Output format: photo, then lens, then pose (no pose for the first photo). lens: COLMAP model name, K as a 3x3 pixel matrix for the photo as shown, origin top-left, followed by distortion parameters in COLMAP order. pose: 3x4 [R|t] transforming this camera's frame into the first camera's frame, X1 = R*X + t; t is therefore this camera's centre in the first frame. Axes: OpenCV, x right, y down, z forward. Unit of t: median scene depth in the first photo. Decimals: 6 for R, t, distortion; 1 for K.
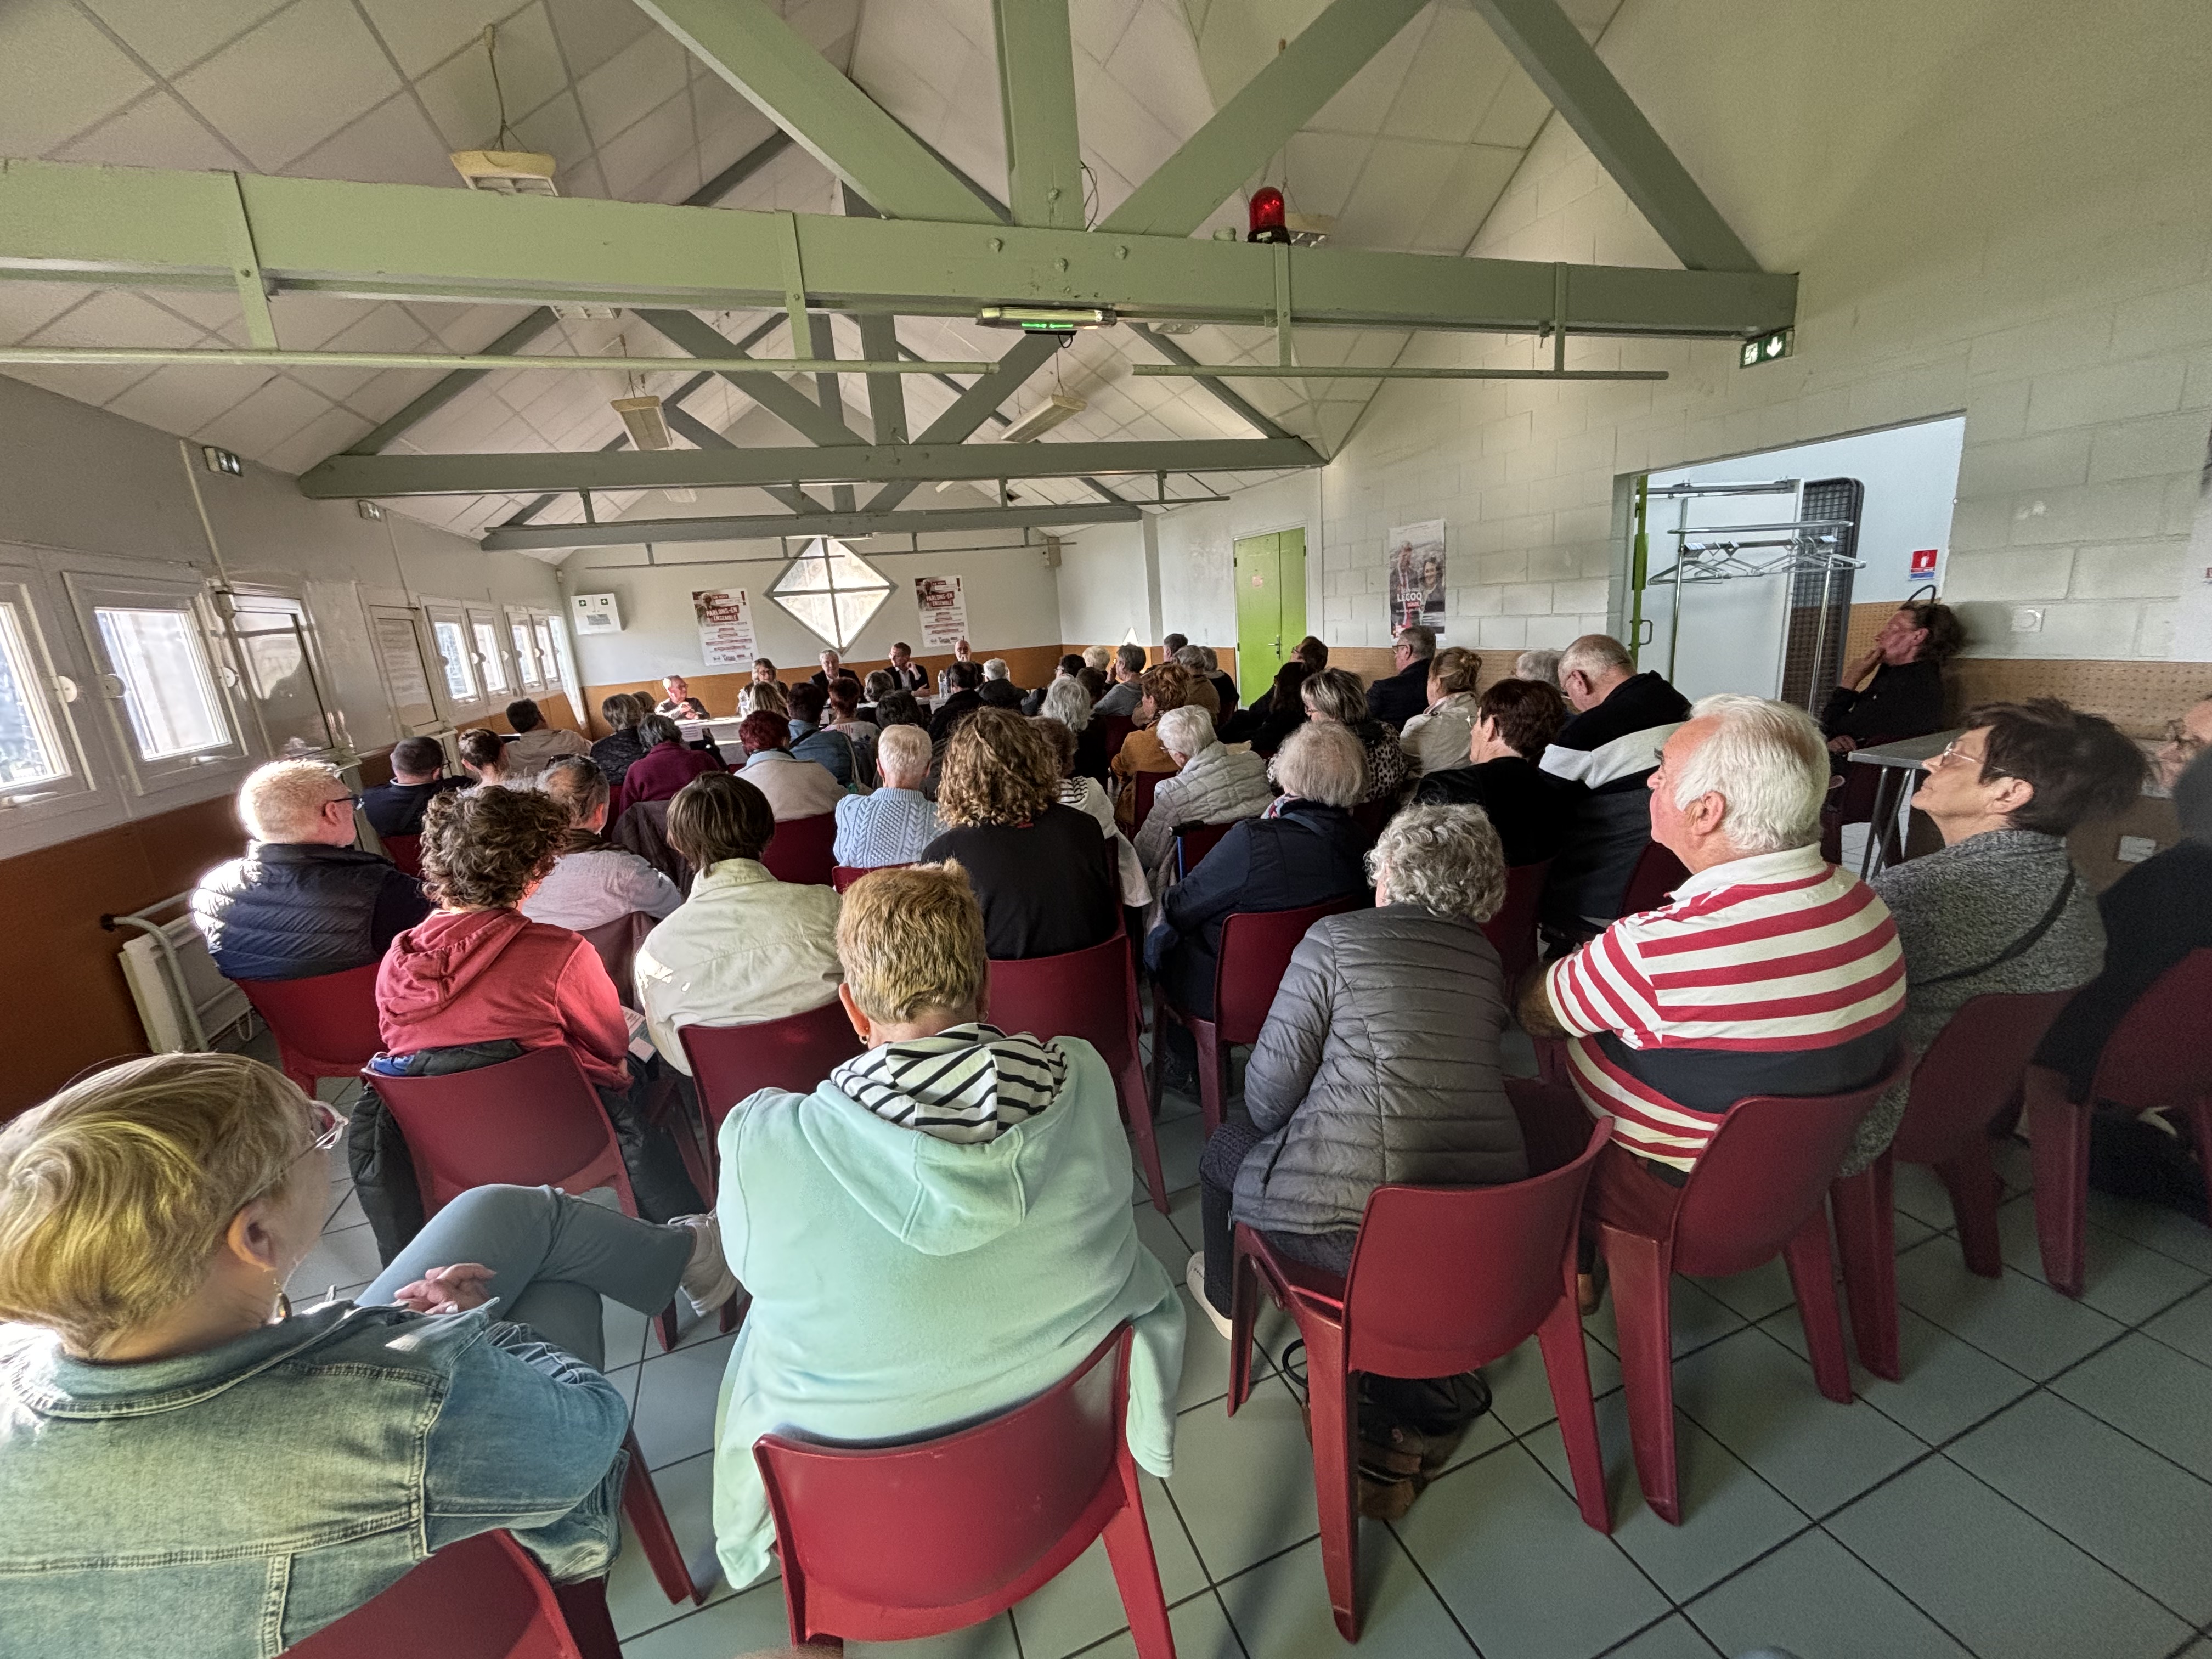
lens RADIAL K [[886.2, 0, 1106.0], [0, 886.2, 829.5], [0, 0, 1]] dist [-0.000659, 0.004462]
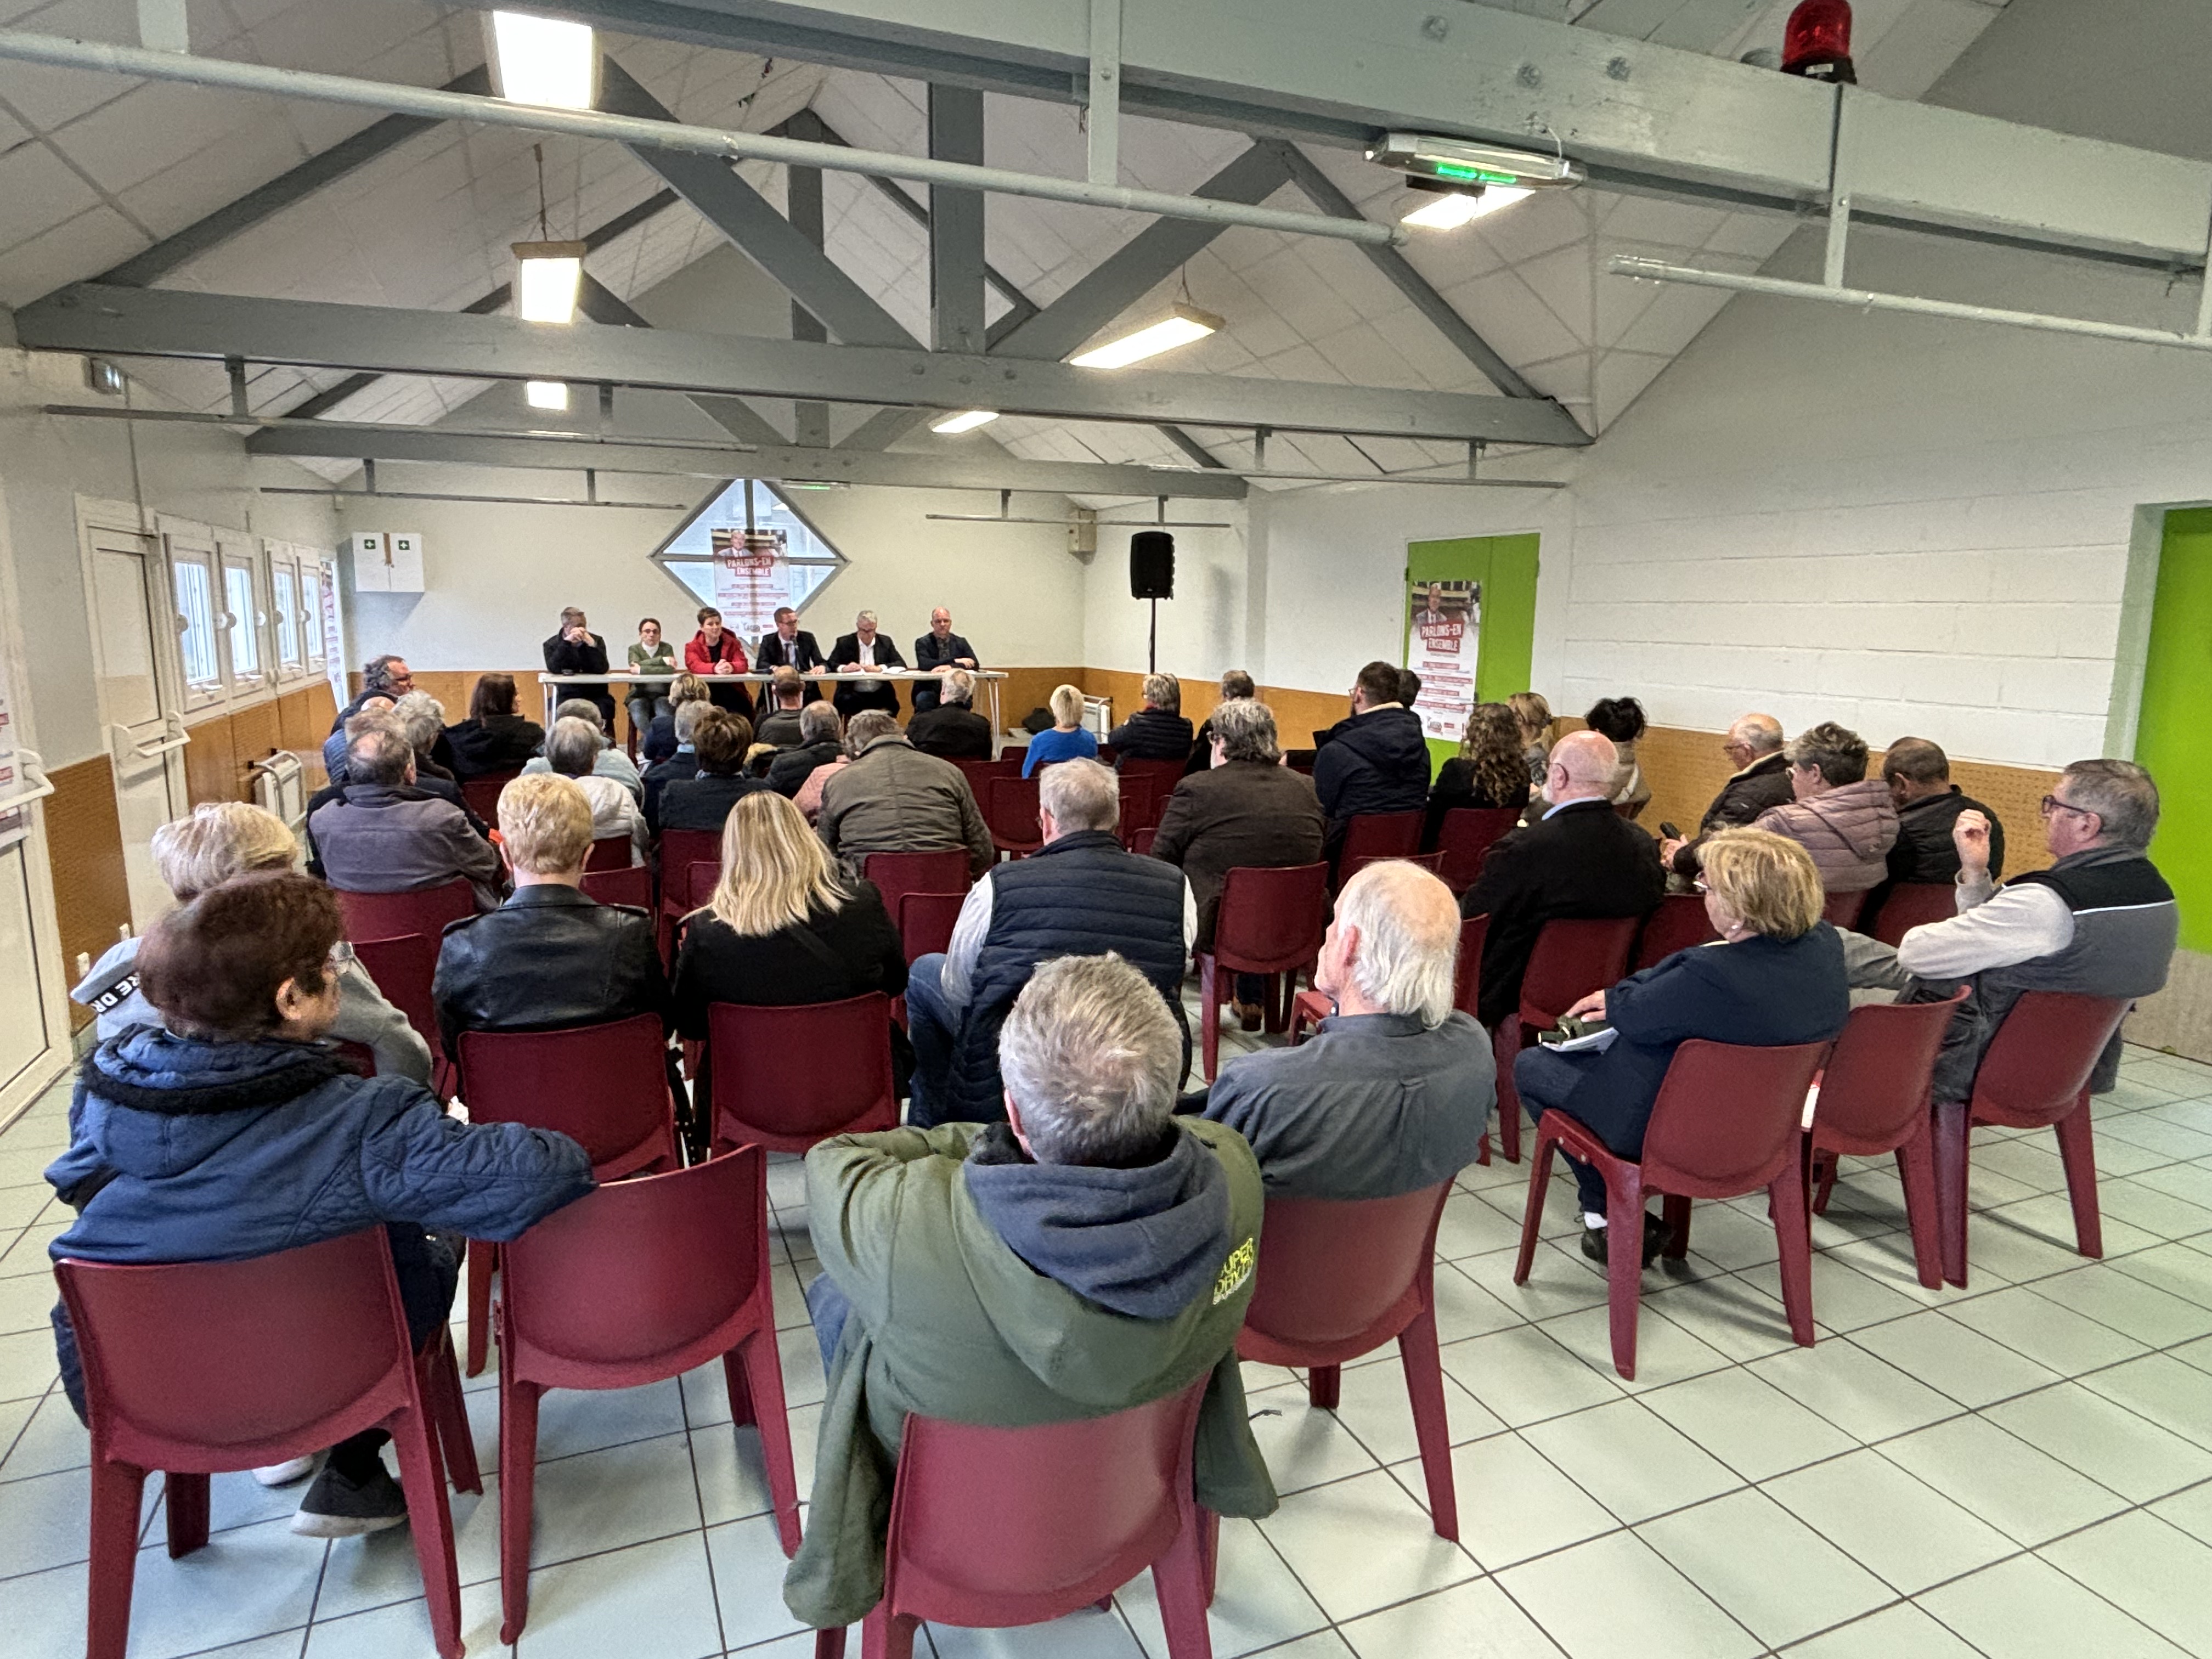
lens RADIAL K [[1277.3, 0, 1106.0], [0, 1277.3, 829.5], [0, 0, 1]] dist [0.033830, -0.030153]
pose [[0.995883, 0.077124, 0.047626, -0.104029], [-0.073265, 0.994253, -0.078056, -0.018999], [-0.053372, 0.074246, 0.995811, 0.067180]]
